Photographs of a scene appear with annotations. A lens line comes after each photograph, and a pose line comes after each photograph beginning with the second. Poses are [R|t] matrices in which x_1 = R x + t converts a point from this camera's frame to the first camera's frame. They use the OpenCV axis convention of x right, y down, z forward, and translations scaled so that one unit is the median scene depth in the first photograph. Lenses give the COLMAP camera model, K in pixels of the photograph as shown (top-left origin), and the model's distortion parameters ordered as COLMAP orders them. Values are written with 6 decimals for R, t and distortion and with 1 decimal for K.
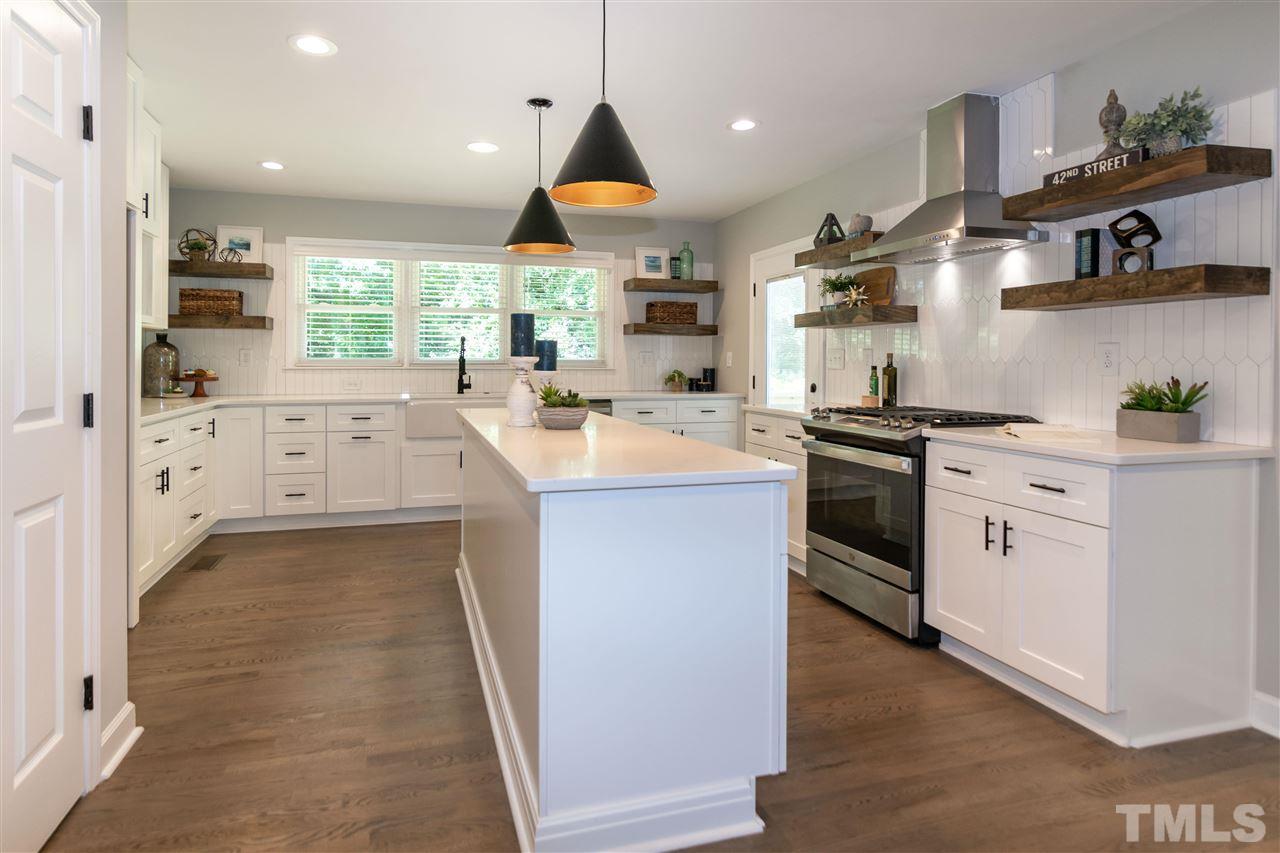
lens RADIAL K [[673.5, 0, 603.9], [0, 673.5, 364.3], [0, 0, 1]] dist [-0.007164, -0.004706]
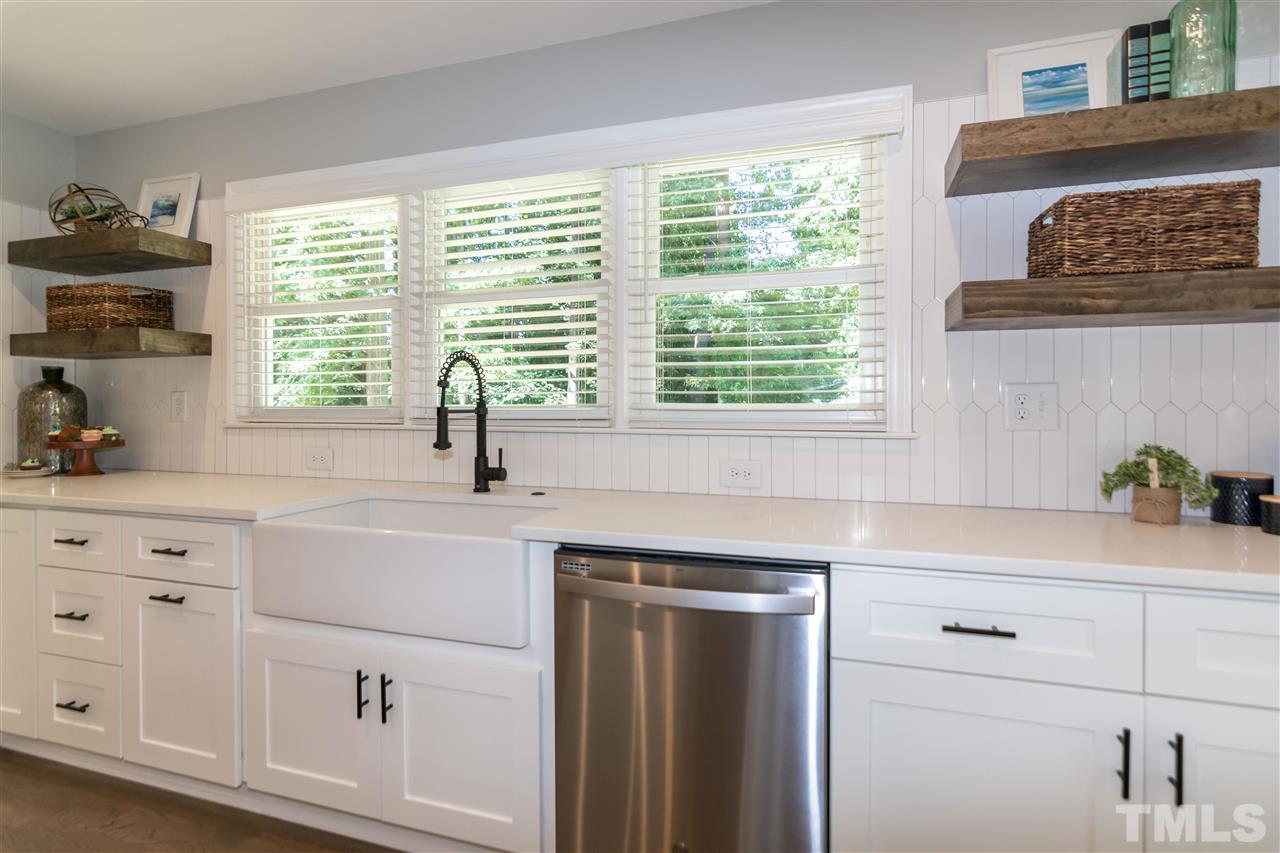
lens RADIAL K [[673.5, 0, 631.8], [0, 673.5, 417.0], [0, 0, 1]] dist [-0.007164, -0.004706]
pose [[0.819408, 0.005562, -0.573183, 0.103643], [-0.000812, 0.999963, 0.008543, -0.006390], [0.573210, -0.006535, 0.819383, 0.759082]]
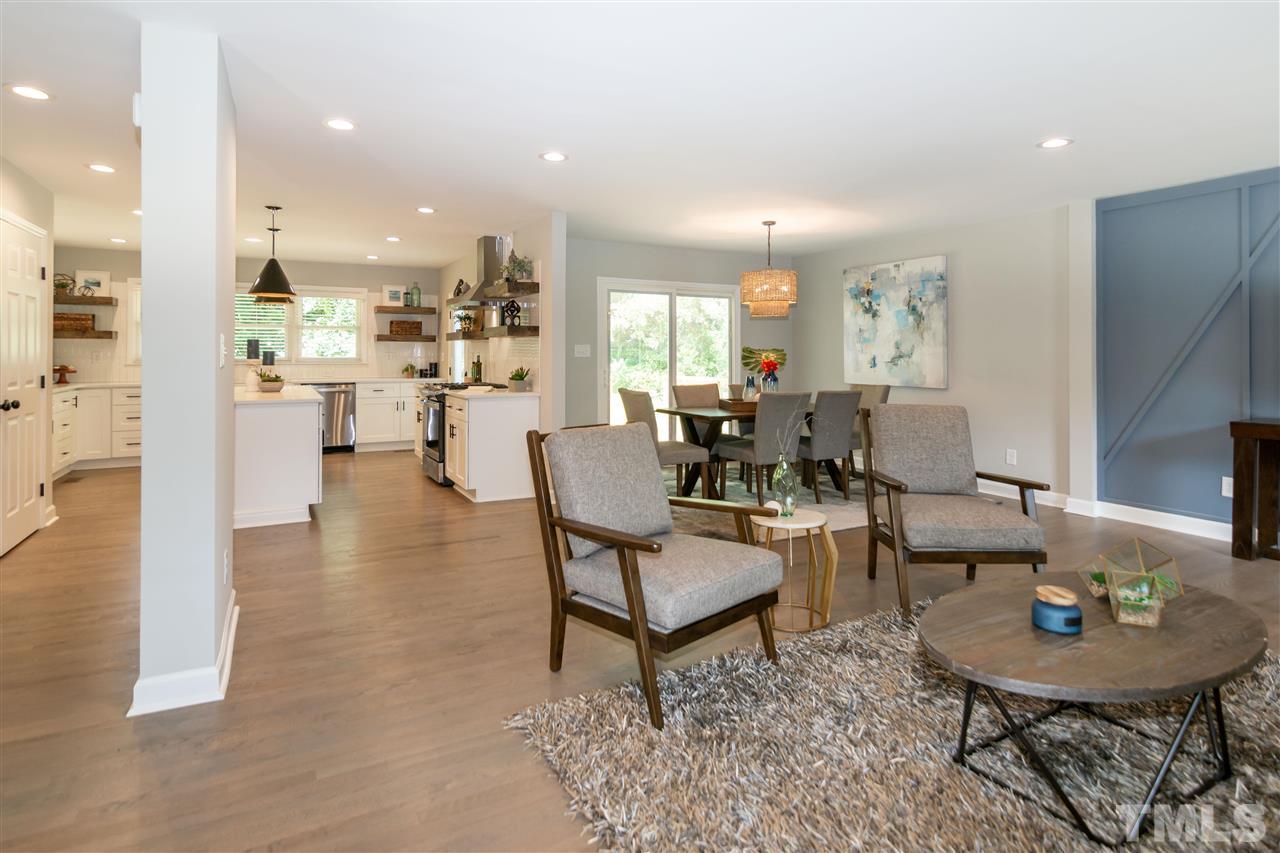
lens RADIAL K [[673.5, 0, 640.2], [0, 673.5, 349.5], [0, 0, 1]] dist [-0.007164, -0.004706]
pose [[0.977186, -0.000585, 0.212386, 0.347333], [0.002972, 0.999936, -0.010921, -0.007889], [-0.212366, 0.011303, 0.977125, -0.741800]]
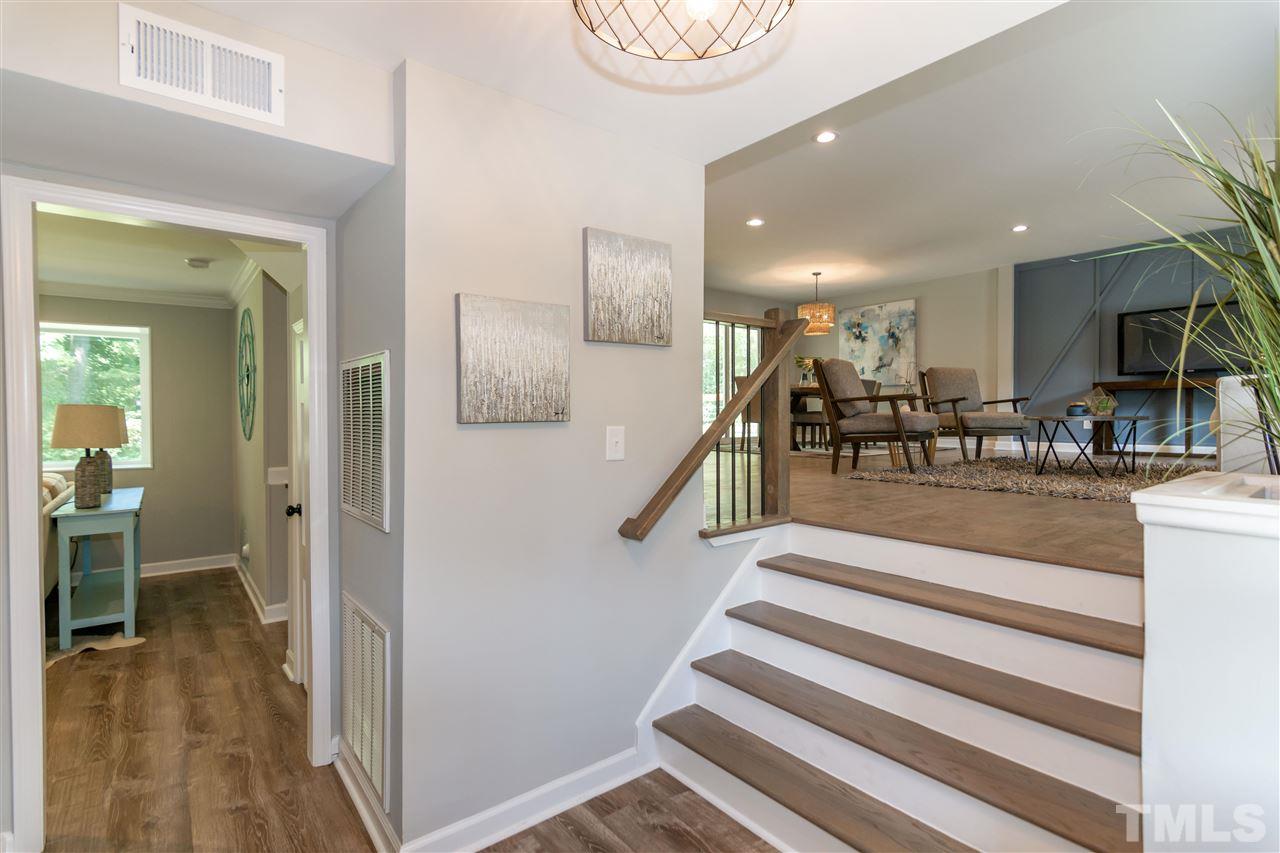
lens RADIAL K [[623.1, 0, 627.6], [0, 623.1, 424.8], [0, 0, 1]] dist [0.002338, -0.000062]
pose [[0.925610, -0.007008, 0.378414, -0.308152], [0.004637, 0.999963, 0.007177, 0.155214], [-0.378450, -0.004888, 0.925609, -1.016745]]
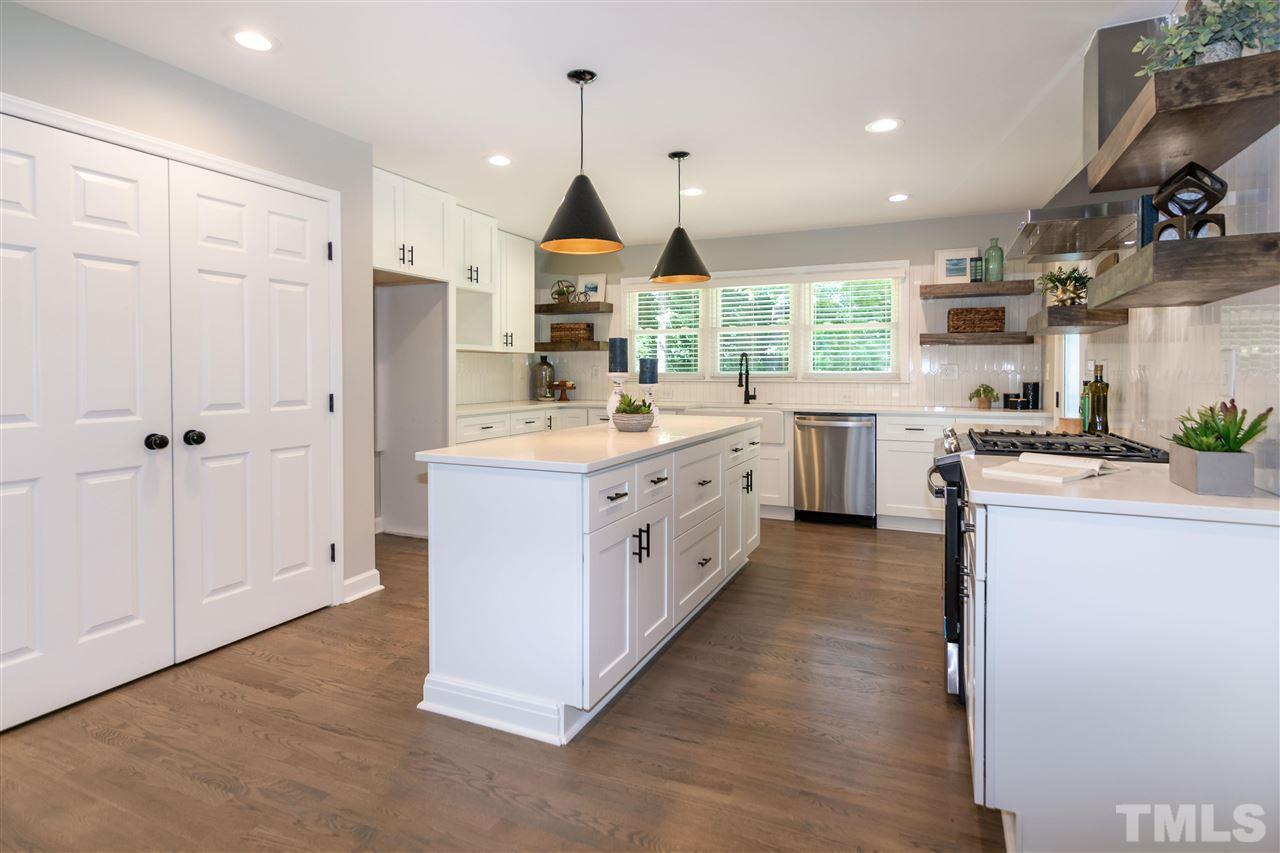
lens RADIAL K [[673.5, 0, 630.9], [0, 673.5, 373.3], [0, 0, 1]] dist [-0.007164, -0.004706]
pose [[0.758096, -0.003031, -0.652135, 0.386545], [-0.000556, 0.999986, -0.005294, -0.001339], [0.652142, 0.004376, 0.758084, 0.037565]]
